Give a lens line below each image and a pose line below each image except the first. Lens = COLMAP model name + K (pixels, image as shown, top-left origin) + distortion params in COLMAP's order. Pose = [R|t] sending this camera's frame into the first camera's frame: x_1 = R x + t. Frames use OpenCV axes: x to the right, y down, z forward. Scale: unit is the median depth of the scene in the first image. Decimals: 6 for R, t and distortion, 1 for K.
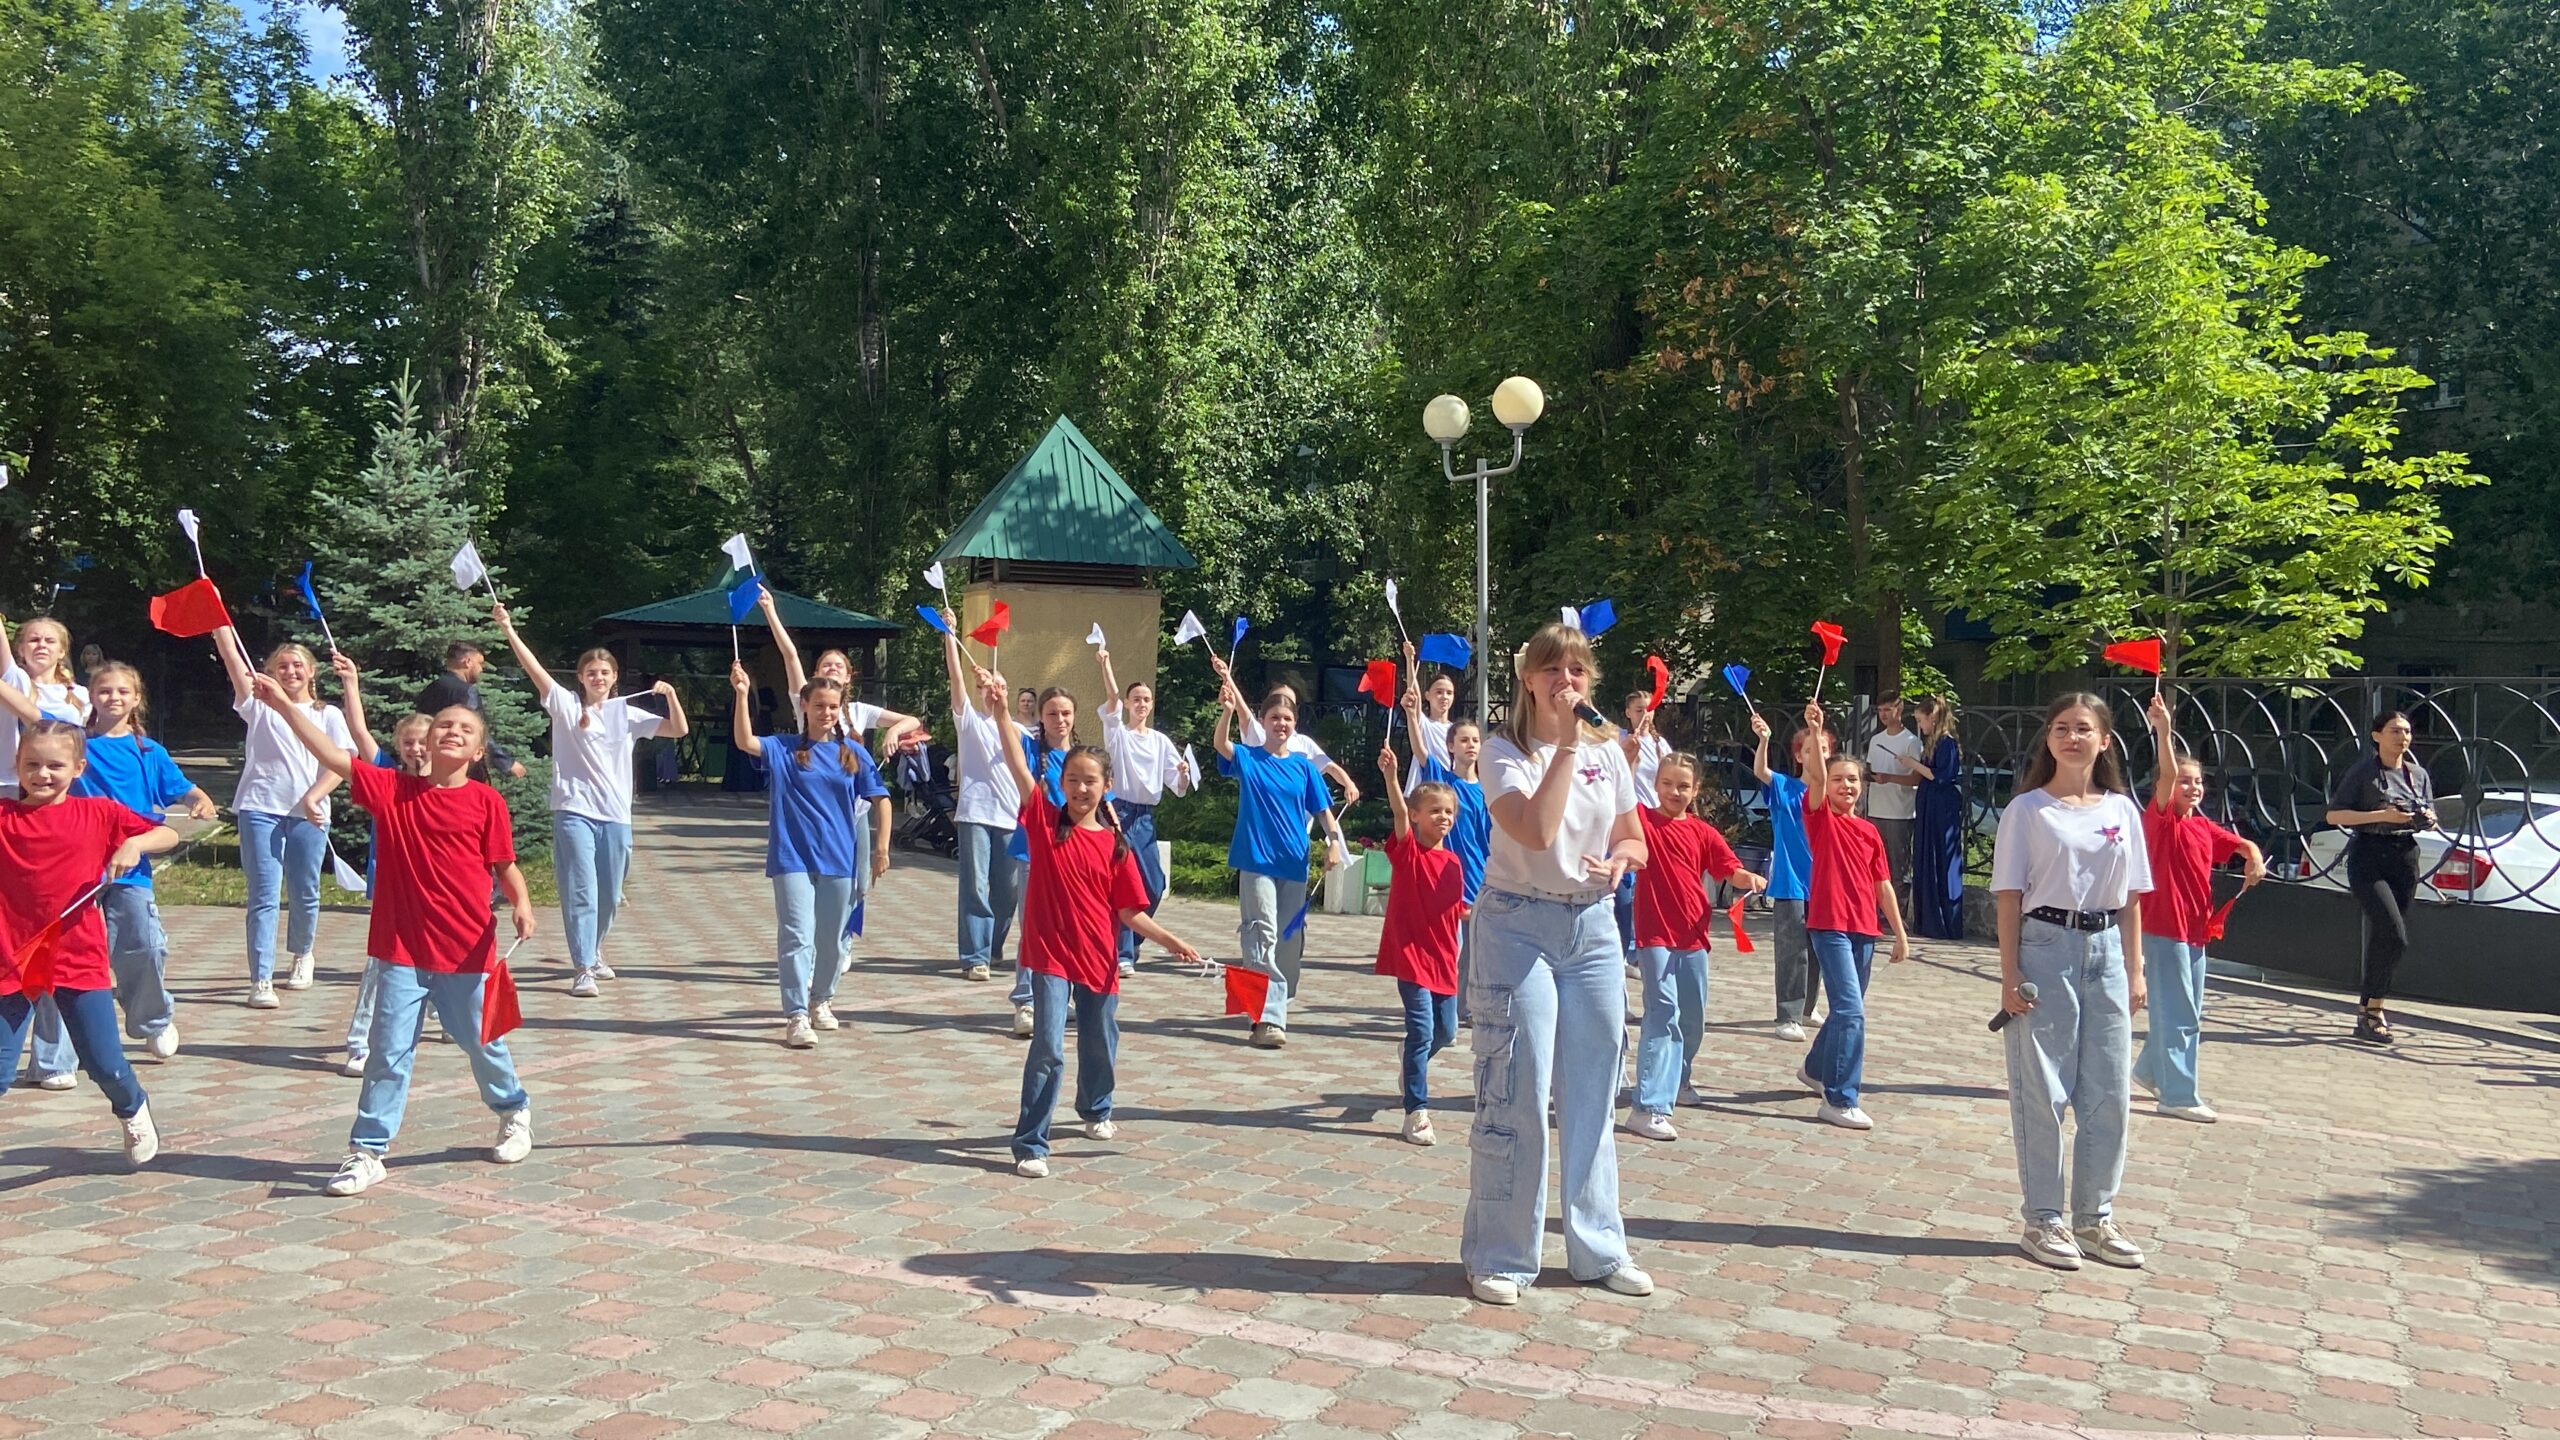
lens RADIAL K [[2215.9, 0, 1280.0], [0, 2215.9, 720.0], [0, 0, 1]] dist [0.092777, -0.062786]
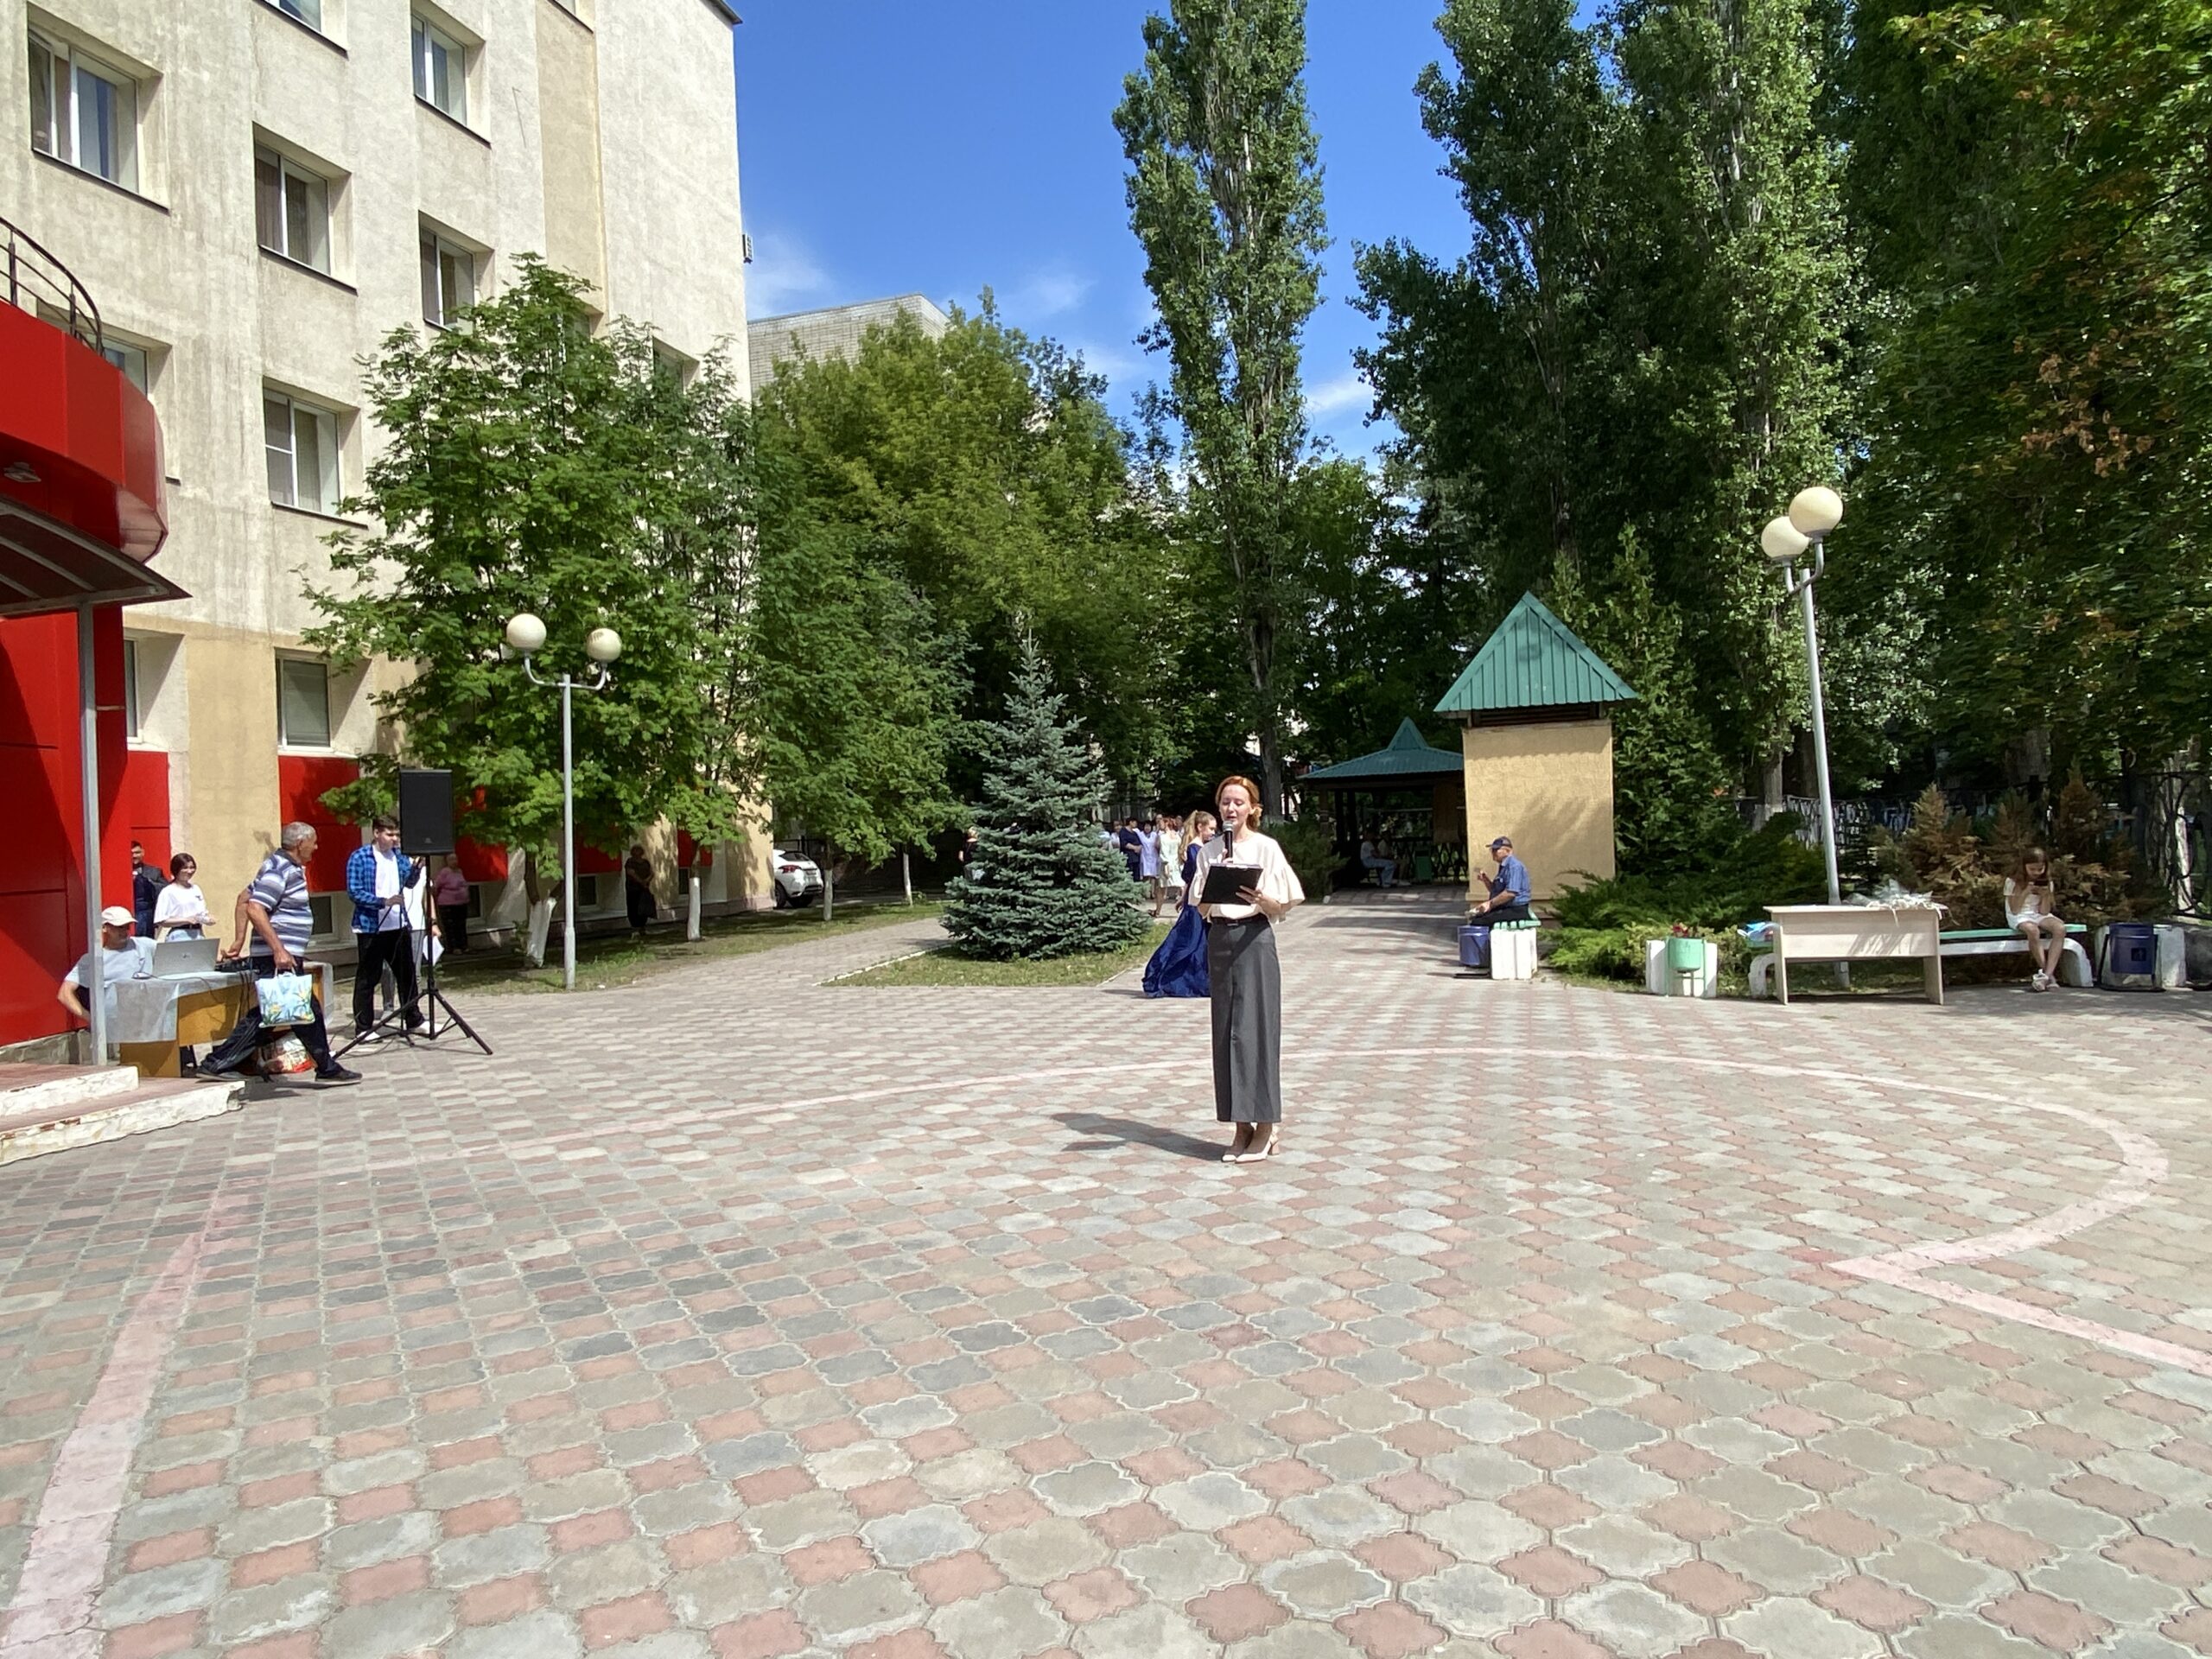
lens RADIAL K [[1431.6, 0, 1075.8], [0, 1431.6, 814.8], [0, 0, 1]] dist [0.080712, -0.109288]
pose [[0.801339, -0.069363, -0.594175, 0.200067], [0.060683, 0.997557, -0.034612, 0.003813], [0.595124, -0.008320, 0.803591, 0.204687]]
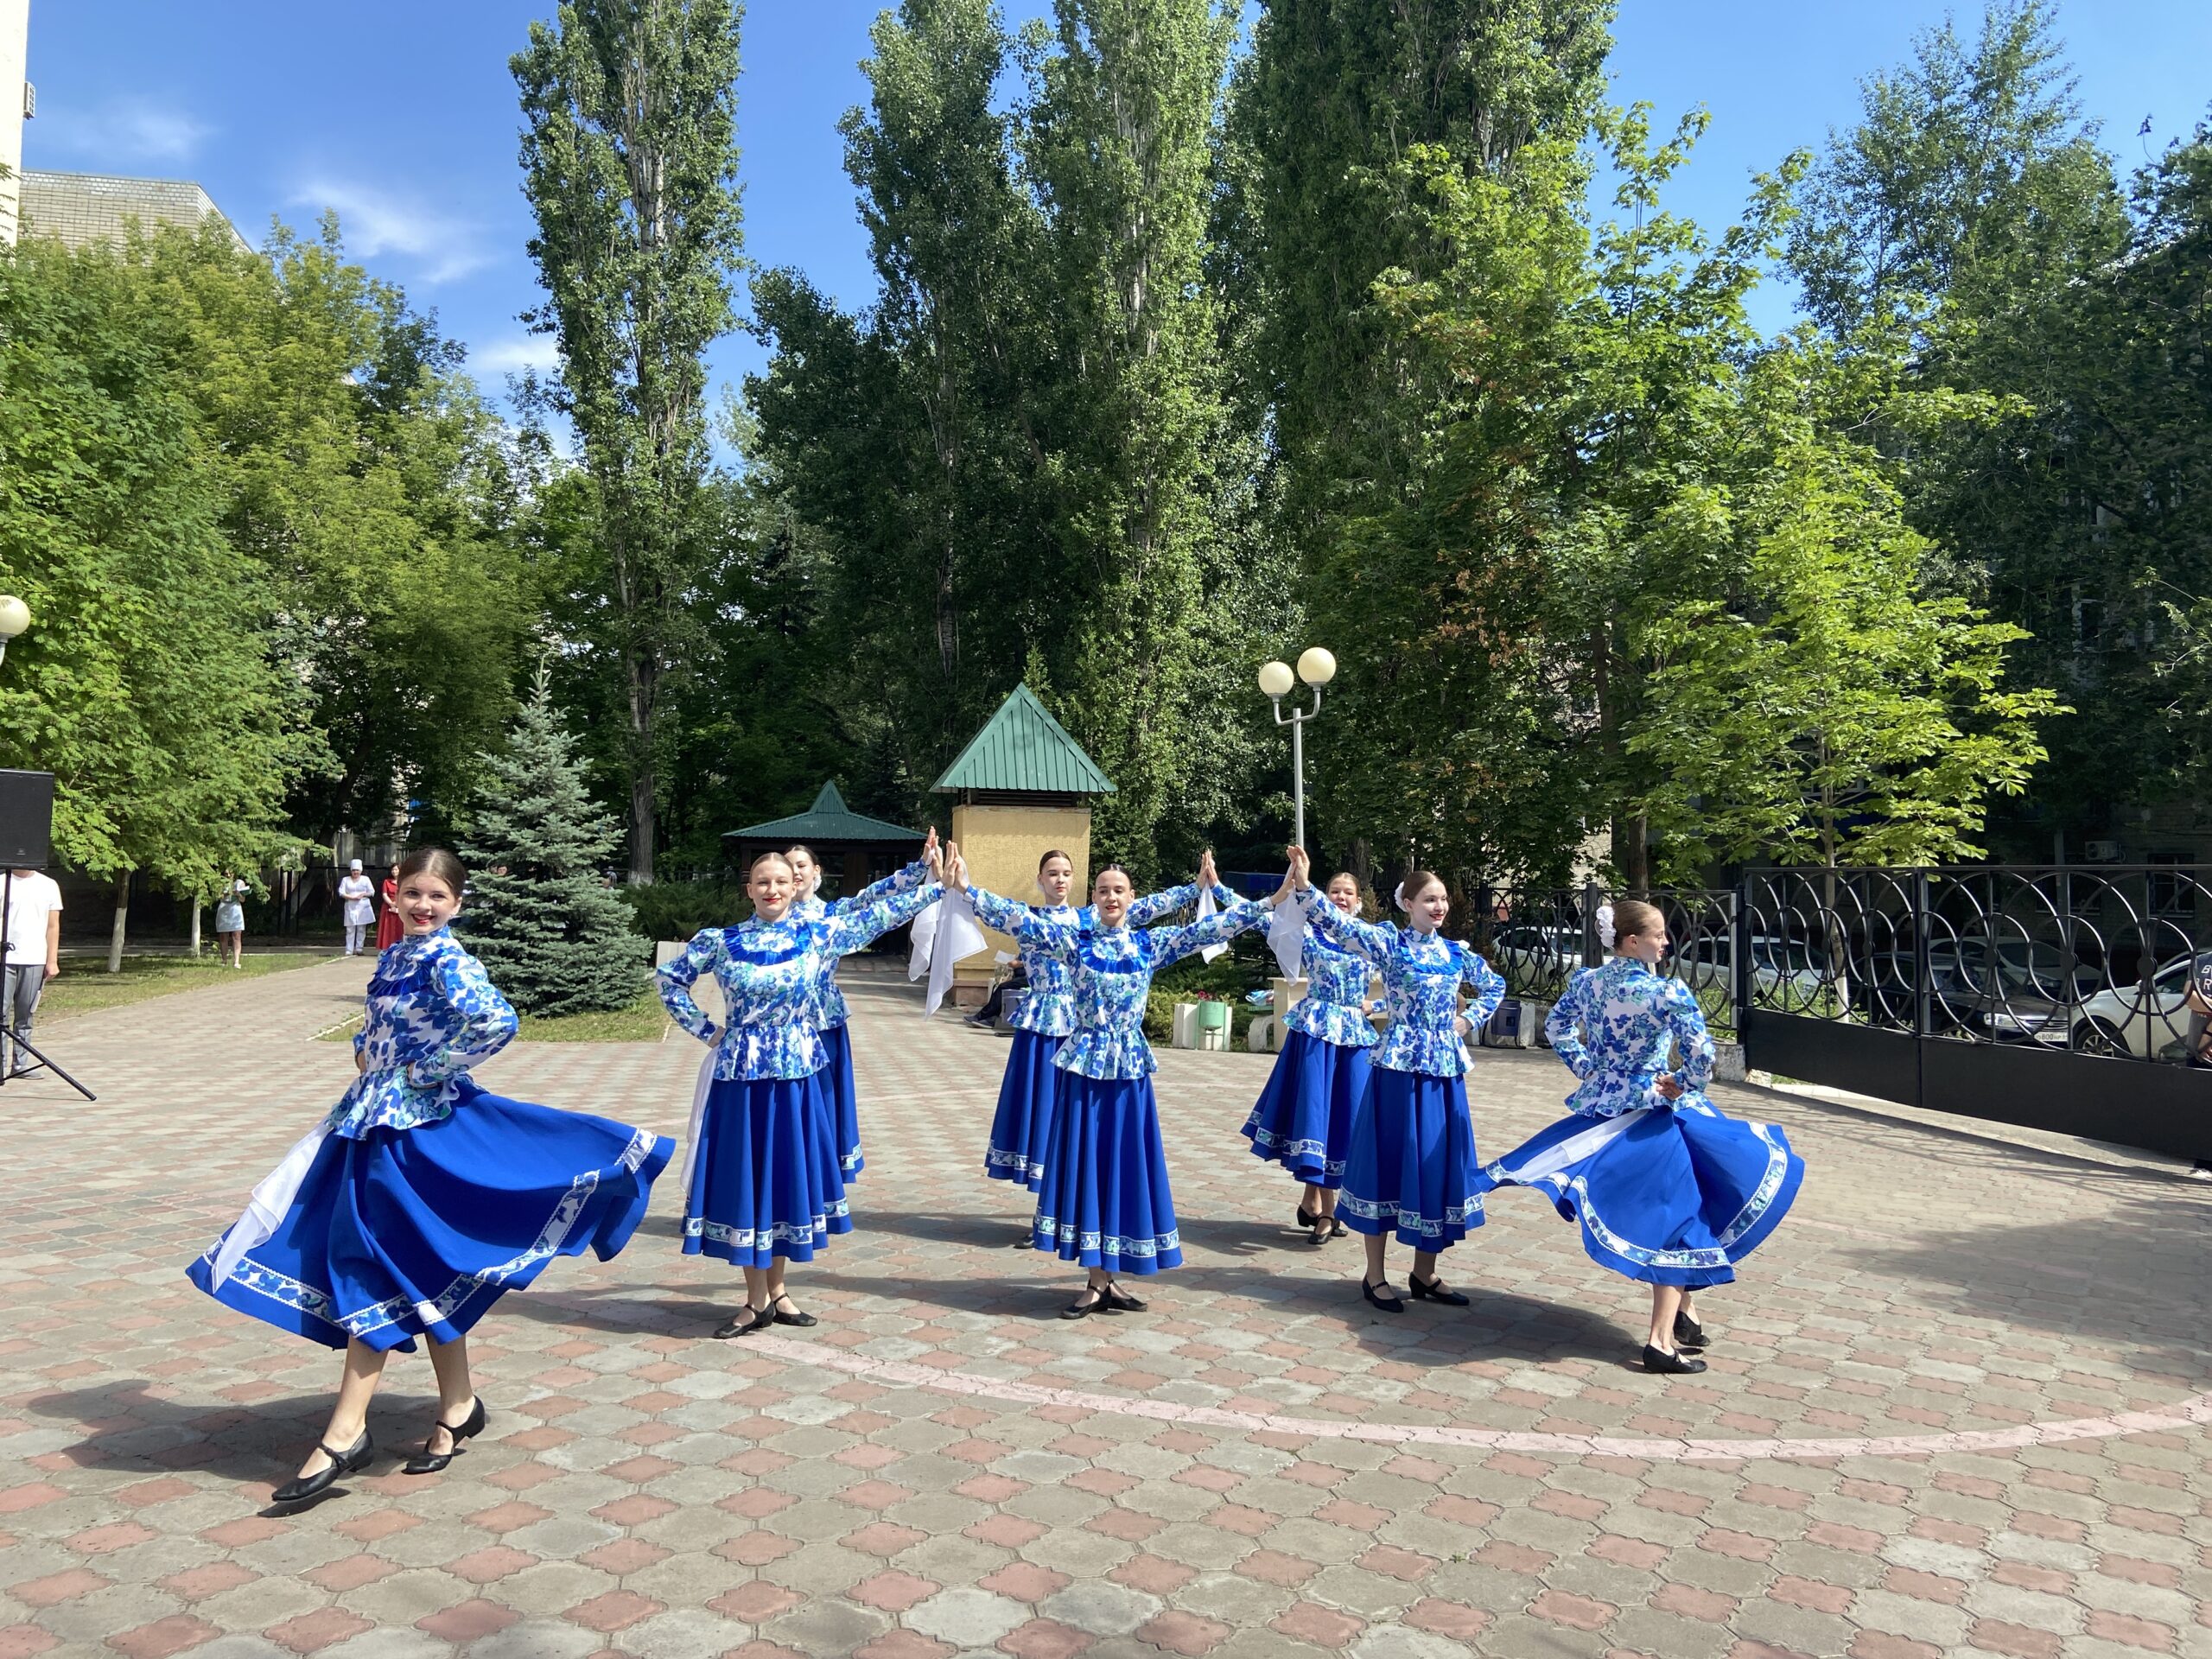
lens RADIAL K [[1675.7, 0, 1109.2], [0, 1675.7, 799.5], [0, 0, 1]] dist [0.134894, -0.182288]
pose [[0.991616, -0.015876, -0.128240, 0.099548], [0.007836, 0.997985, -0.062958, 0.000469], [0.128981, 0.061426, 0.989743, -0.016816]]
